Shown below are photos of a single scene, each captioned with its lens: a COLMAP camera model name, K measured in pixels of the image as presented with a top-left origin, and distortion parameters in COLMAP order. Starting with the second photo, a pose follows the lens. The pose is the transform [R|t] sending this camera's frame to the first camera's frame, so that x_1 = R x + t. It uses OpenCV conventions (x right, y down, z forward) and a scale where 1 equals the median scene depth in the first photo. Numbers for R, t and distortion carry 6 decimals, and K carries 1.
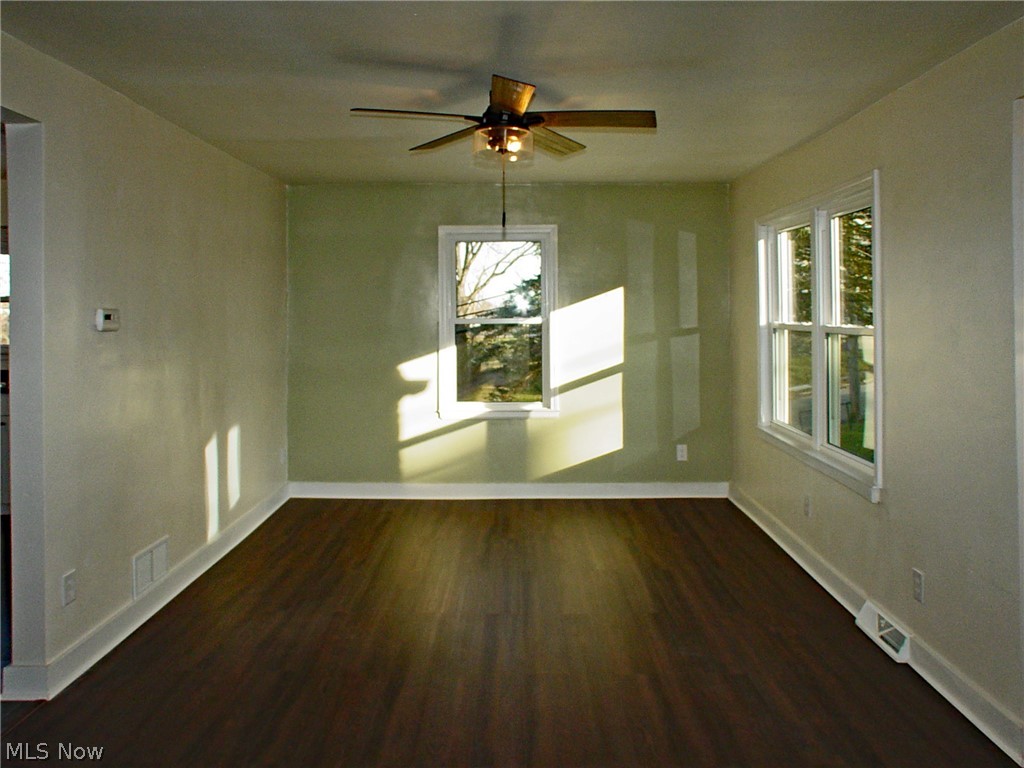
lens RADIAL K [[761.3, 0, 511.9], [0, 761.3, 301.6], [0, 0, 1]] dist [-0.052241, 0.001234]
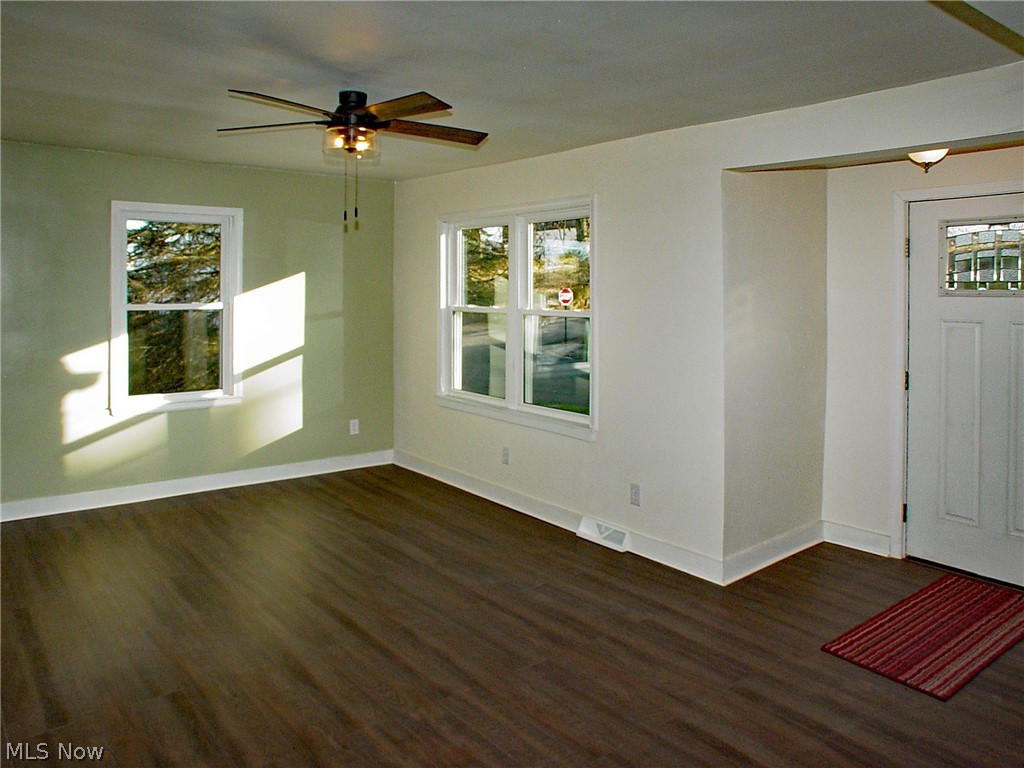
lens RADIAL K [[761.3, 0, 511.9], [0, 761.3, 301.6], [0, 0, 1]] dist [-0.052241, 0.001234]
pose [[0.782286, -0.005608, 0.622894, -0.276899], [-0.012580, 0.999613, 0.024799, -0.008568], [-0.622793, -0.027236, 0.781913, 0.018089]]
